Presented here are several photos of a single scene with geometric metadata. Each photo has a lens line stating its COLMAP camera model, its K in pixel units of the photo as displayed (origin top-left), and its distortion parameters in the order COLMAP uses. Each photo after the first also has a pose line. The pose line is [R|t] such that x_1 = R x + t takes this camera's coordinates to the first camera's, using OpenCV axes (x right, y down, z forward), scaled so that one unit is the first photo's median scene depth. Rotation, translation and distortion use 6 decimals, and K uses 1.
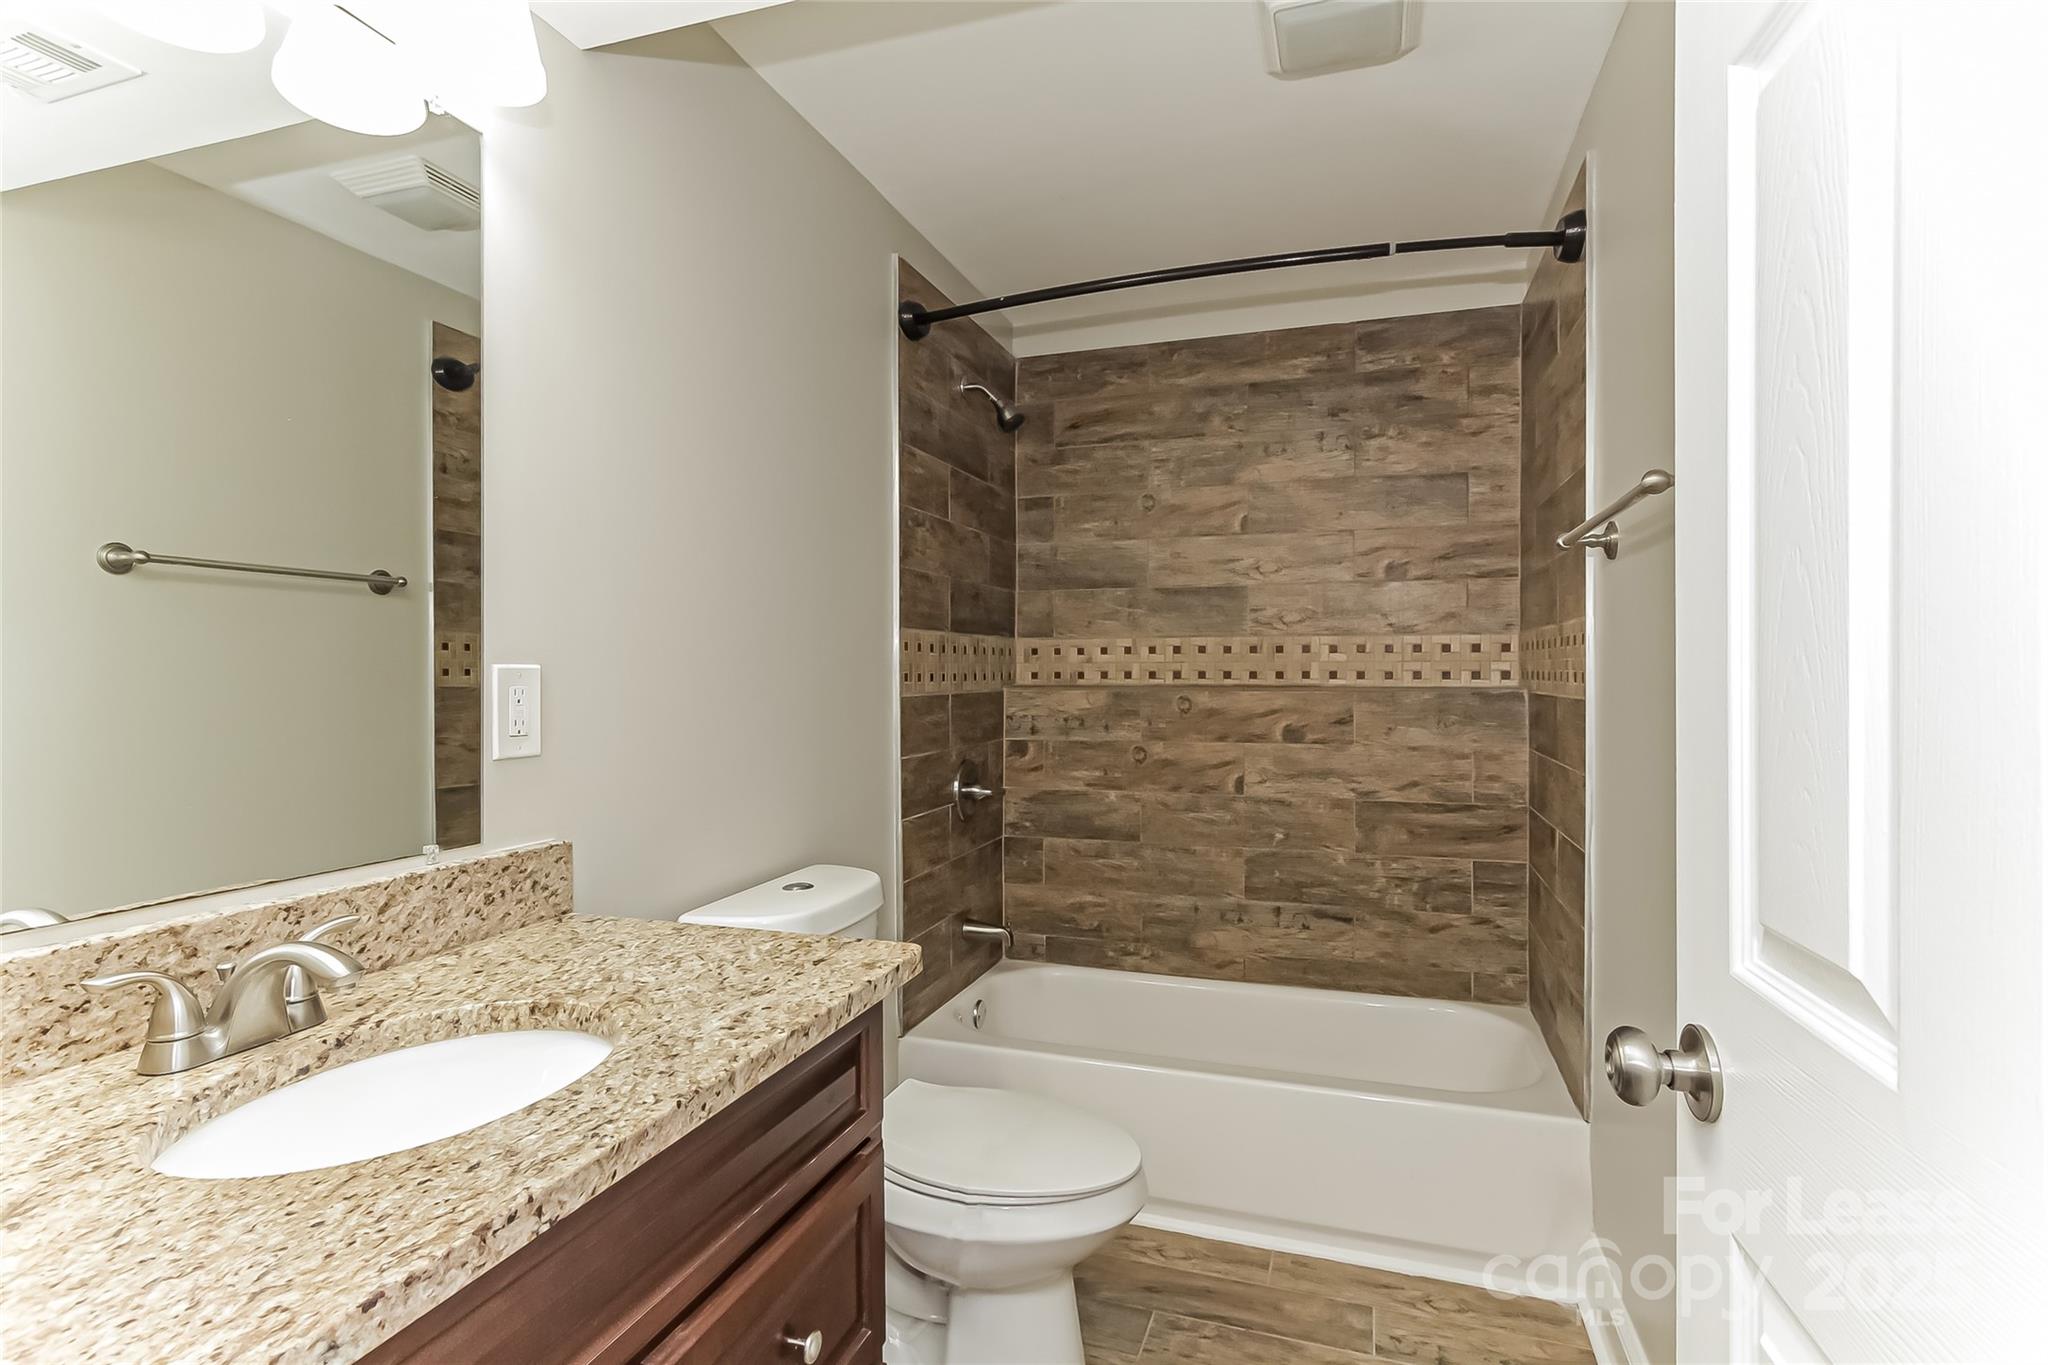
lens RADIAL K [[1040.5, 0, 1024.0], [0, 1040.5, 682.5], [0, 0, 1]] dist [0.001086, 0.000126]
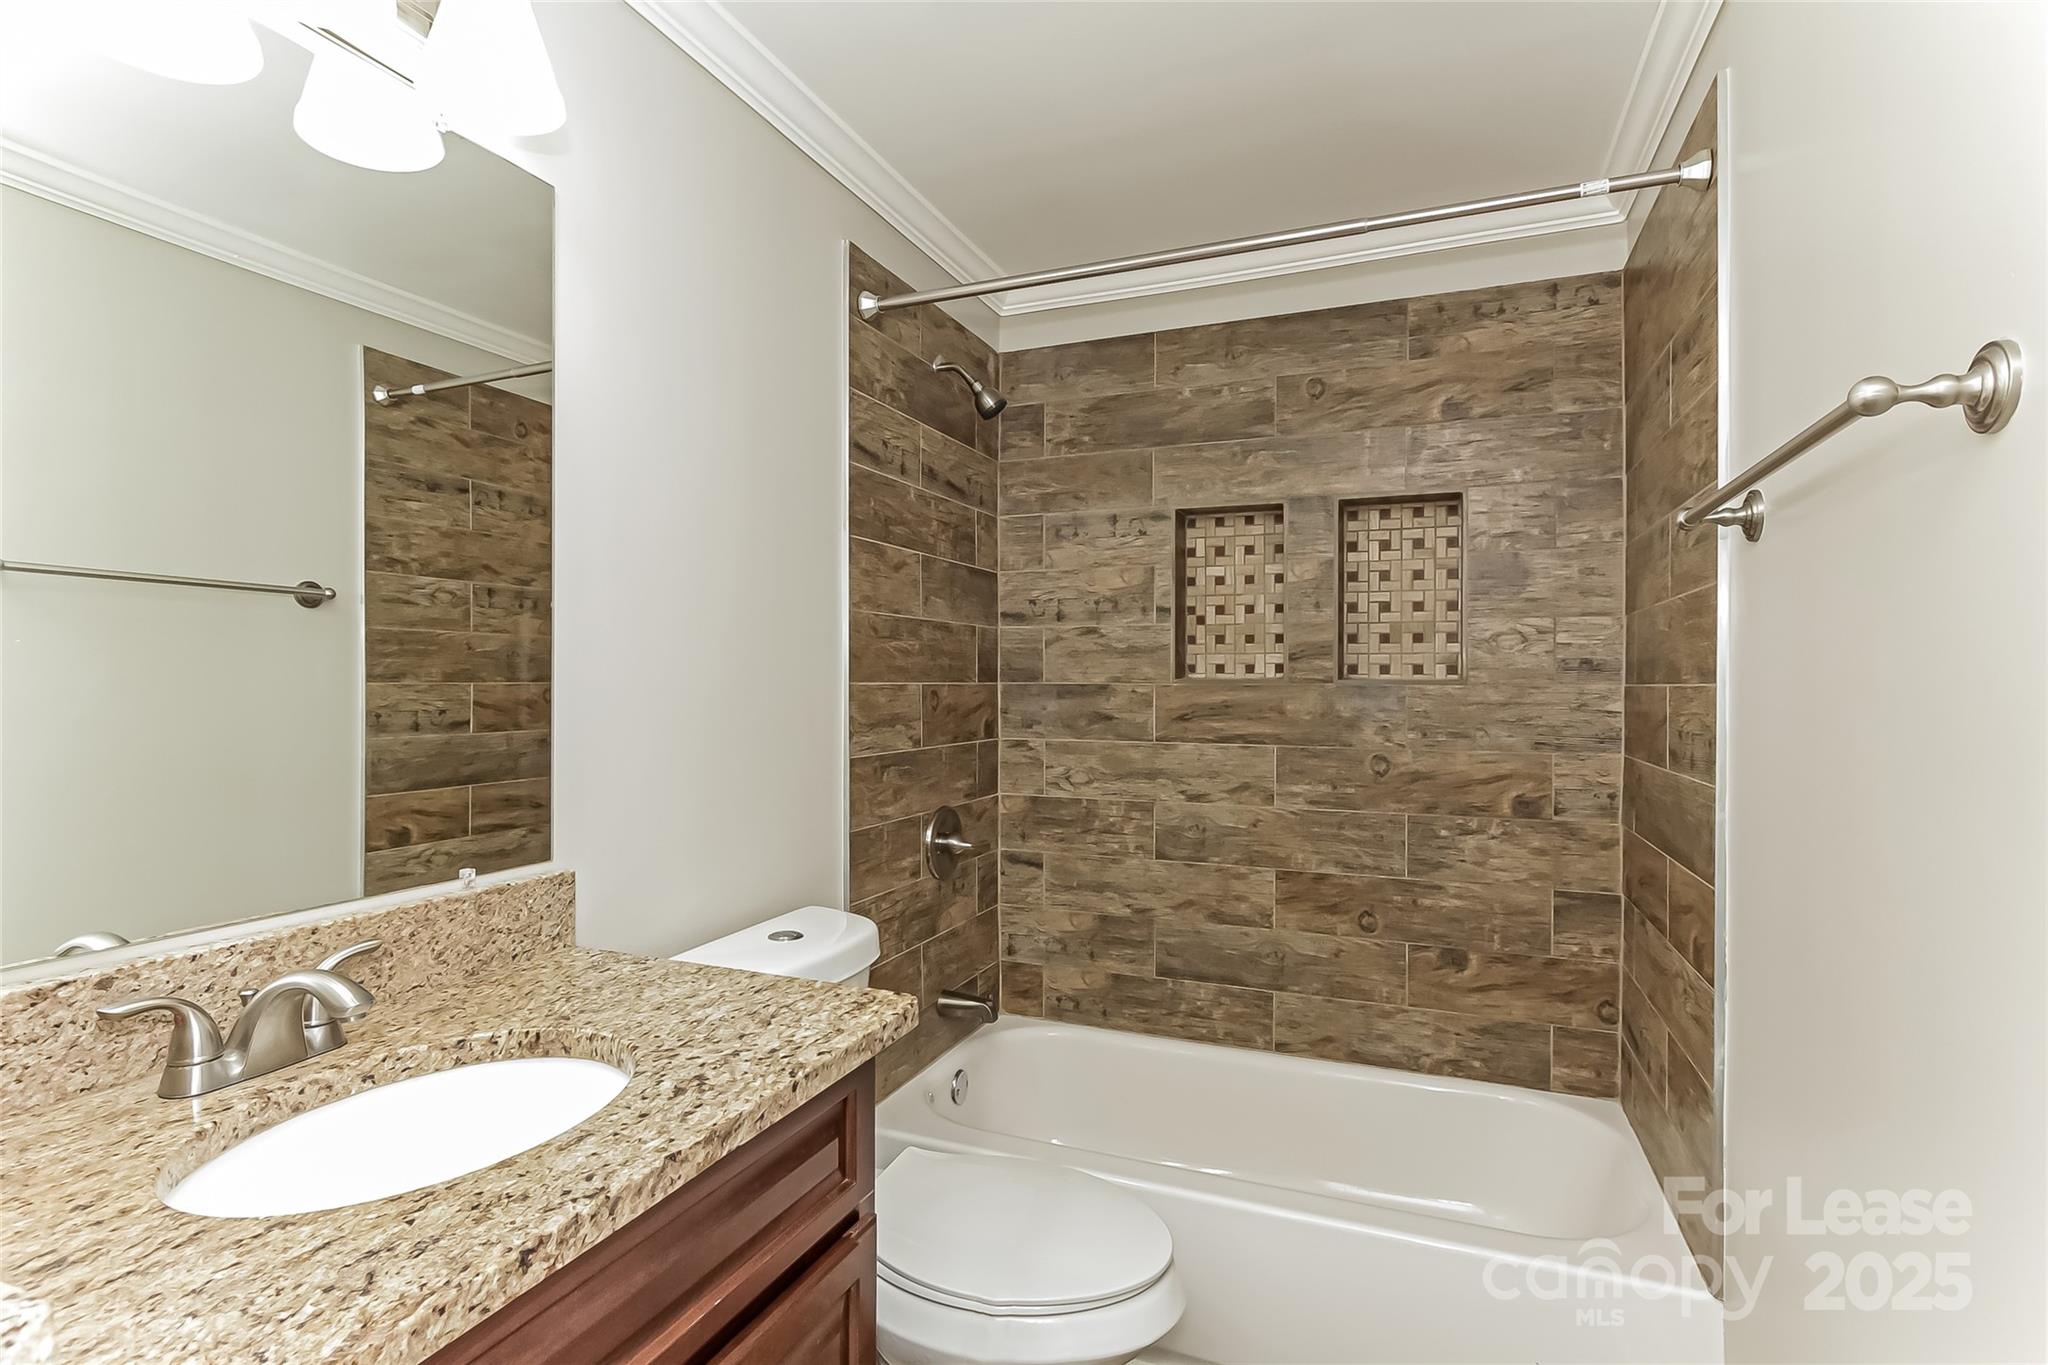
lens RADIAL K [[962.3, 0, 1019.5], [0, 962.3, 656.5], [0, 0, 1]] dist [0.000533, 0.000161]
pose [[0.997060, -0.002401, -0.076583, 0.054808], [-0.001323, 0.998821, -0.048530, -0.001327], [0.076609, 0.048489, 0.995881, 0.161726]]
